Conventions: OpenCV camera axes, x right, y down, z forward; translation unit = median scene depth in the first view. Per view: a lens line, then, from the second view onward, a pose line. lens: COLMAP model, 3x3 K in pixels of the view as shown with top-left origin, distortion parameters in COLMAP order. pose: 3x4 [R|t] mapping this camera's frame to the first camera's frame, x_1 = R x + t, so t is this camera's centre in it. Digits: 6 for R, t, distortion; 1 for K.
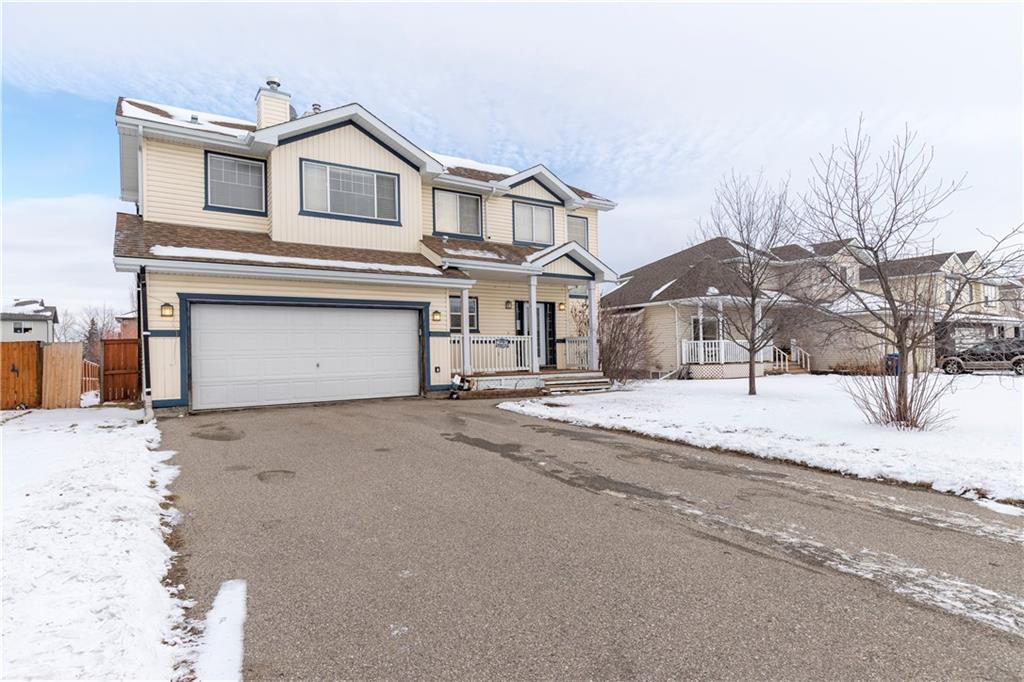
lens RADIAL K [[591.4, 0, 512.0], [0, 591.4, 341.0], [0, 0, 1]] dist [-0.002346, 0.000254]
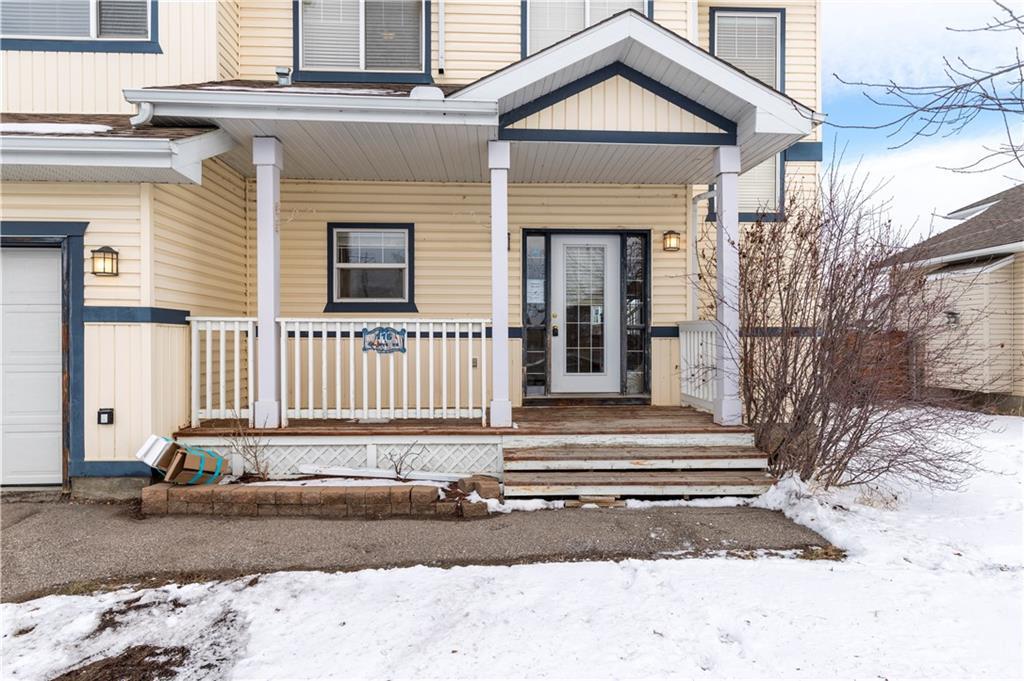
lens RADIAL K [[574.5, 0, 514.4], [0, 574.5, 343.3], [0, 0, 1]] dist [0.002668, 0.000606]
pose [[0.852788, 0.017950, -0.521949, 0.245886], [-0.001618, 0.999495, 0.031729, -0.005468], [0.522255, -0.026214, 0.852386, 0.816235]]
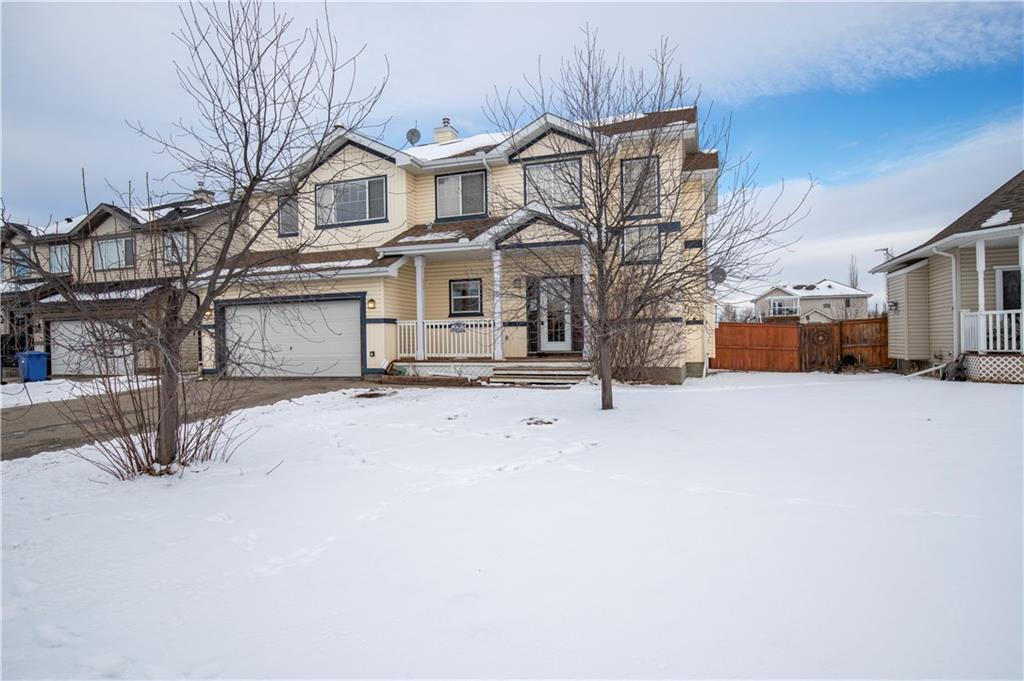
lens RADIAL K [[571.4, 0, 512.0], [0, 571.4, 340.5], [0, 0, 1]] dist [-0.004585, -0.000456]
pose [[0.584948, 0.007481, -0.811036, 0.841413], [0.025701, 0.999284, 0.027754, 0.001598], [0.810663, -0.037079, 0.584337, 0.583557]]
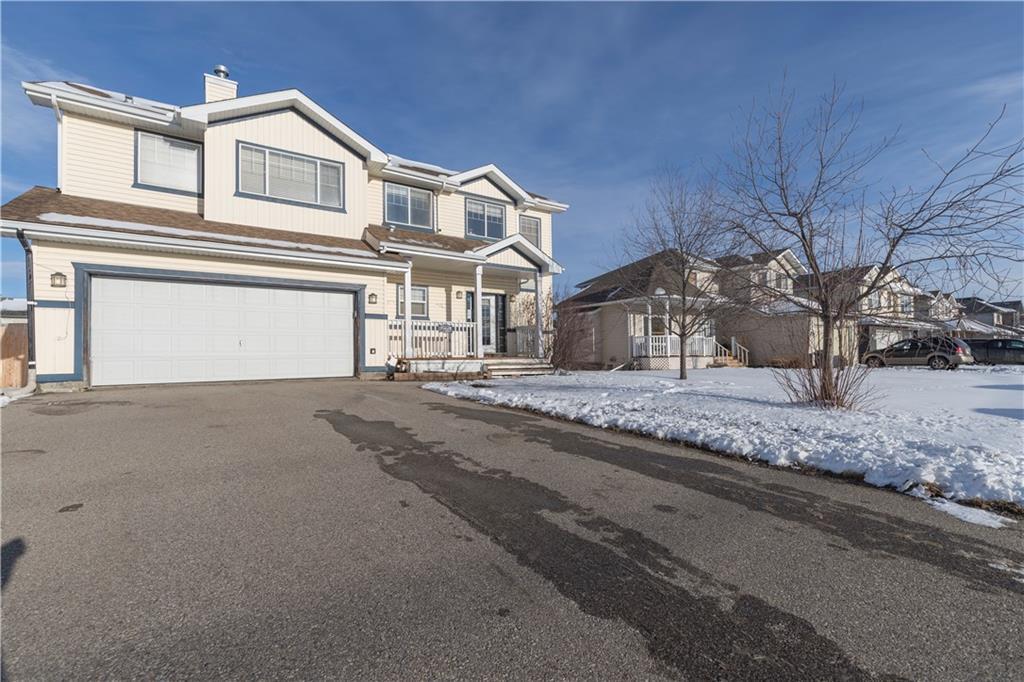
lens RADIAL K [[478.6, 0, 519.4], [0, 478.6, 342.5], [0, 0, 1]] dist [0.001689, -0.000268]
pose [[0.999926, 0.009570, 0.007550, 0.116156], [-0.009514, 0.999928, -0.007368, 0.036099], [-0.007620, 0.007296, 0.999944, 0.171141]]
